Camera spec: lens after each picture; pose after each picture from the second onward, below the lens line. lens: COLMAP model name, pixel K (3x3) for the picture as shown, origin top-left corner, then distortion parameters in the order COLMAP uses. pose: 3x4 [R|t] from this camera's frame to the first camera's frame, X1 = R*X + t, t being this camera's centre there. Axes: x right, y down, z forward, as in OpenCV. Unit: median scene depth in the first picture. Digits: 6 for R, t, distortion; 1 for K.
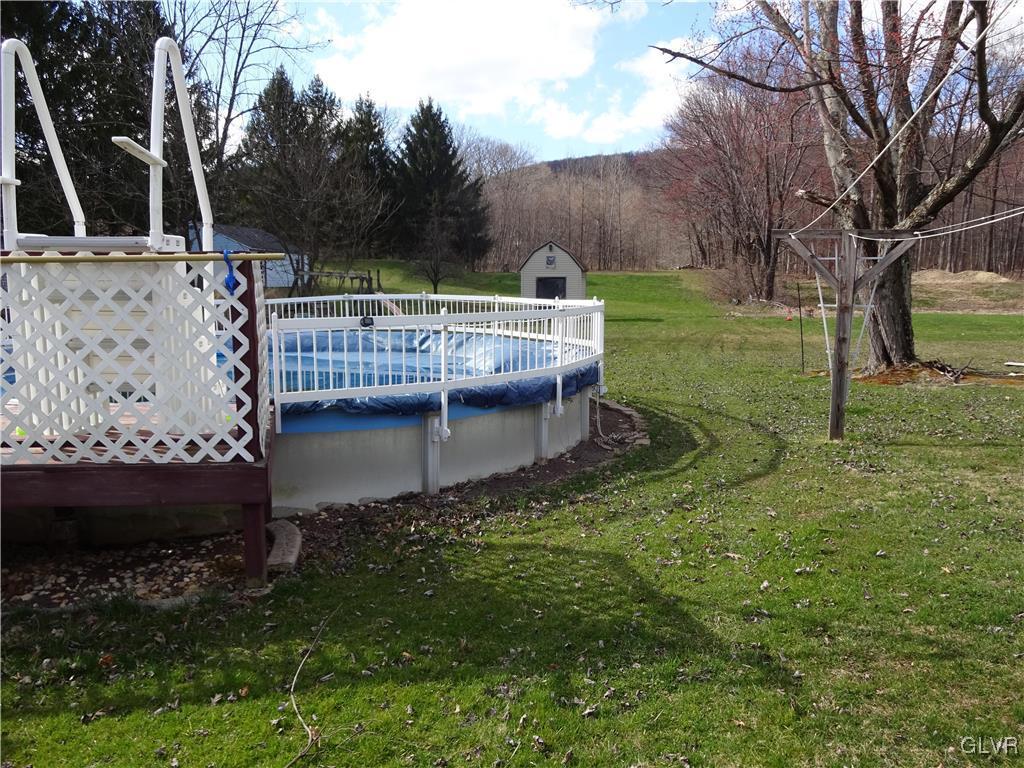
lens RADIAL K [[768.5, 0, 518.0], [0, 768.5, 387.0], [0, 0, 1]] dist [0.013239, -0.007723]
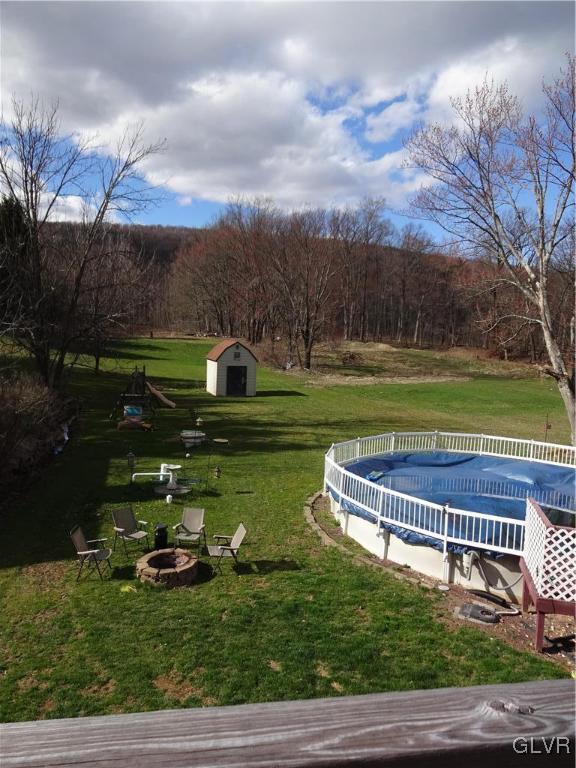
lens RADIAL K [[576.4, 0, 290.1], [0, 576.4, 382.3], [0, 0, 1]] dist [0.013239, -0.007723]
pose [[0.869034, -0.016847, 0.494465, -0.418952], [0.032986, 0.999169, -0.023929, -0.081926], [-0.493651, 0.037106, 0.868868, -0.016410]]
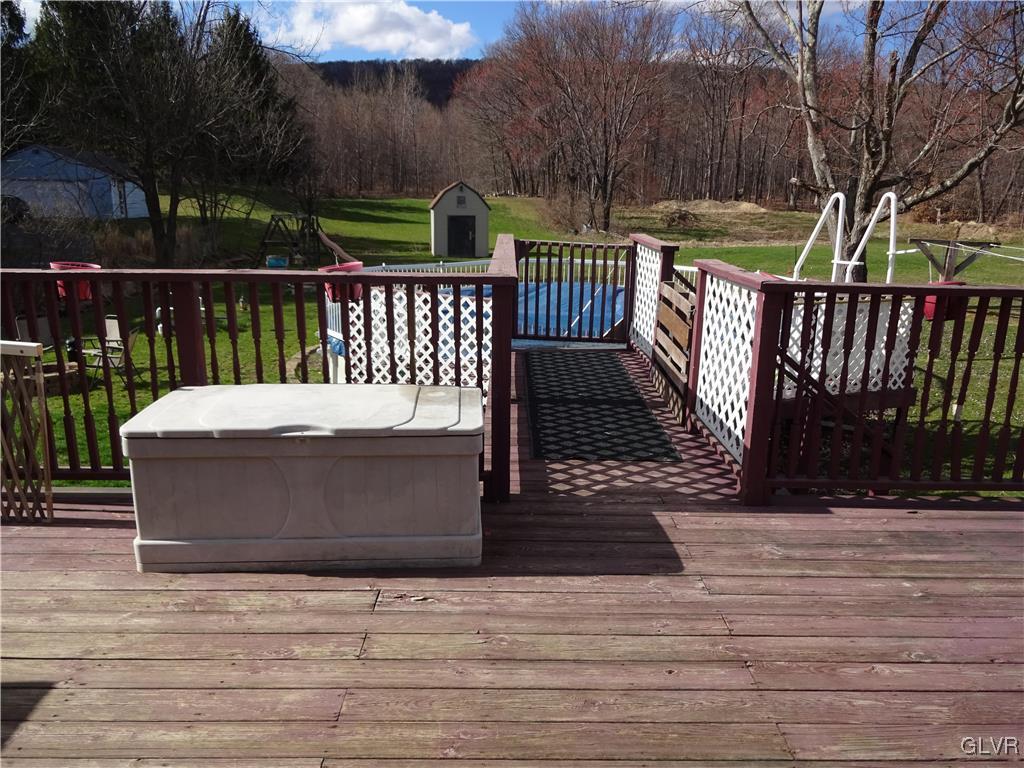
lens RADIAL K [[768.5, 0, 516.7], [0, 768.5, 381.7], [0, 0, 1]] dist [0.013239, -0.007723]
pose [[0.949820, -0.061084, 0.306774, -0.233391], [0.029784, 0.993952, 0.105697, -0.021252], [-0.311375, -0.091256, 0.945895, -0.083660]]
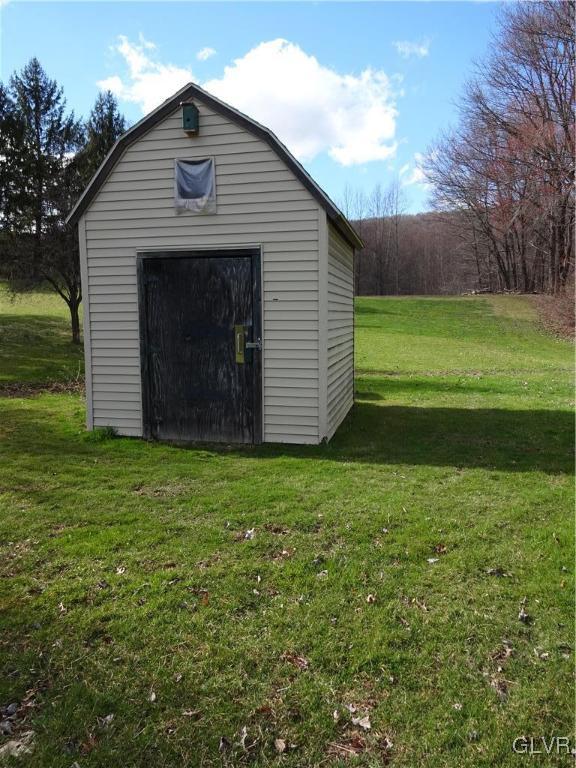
lens RADIAL K [[576.4, 0, 285.5], [0, 576.4, 381.2], [0, 0, 1]] dist [0.013239, -0.007723]
pose [[0.998844, 0.002447, -0.048016, 0.078085], [-0.003541, 0.999736, -0.022713, -0.099768], [0.047948, 0.022857, 0.998588, 0.827897]]
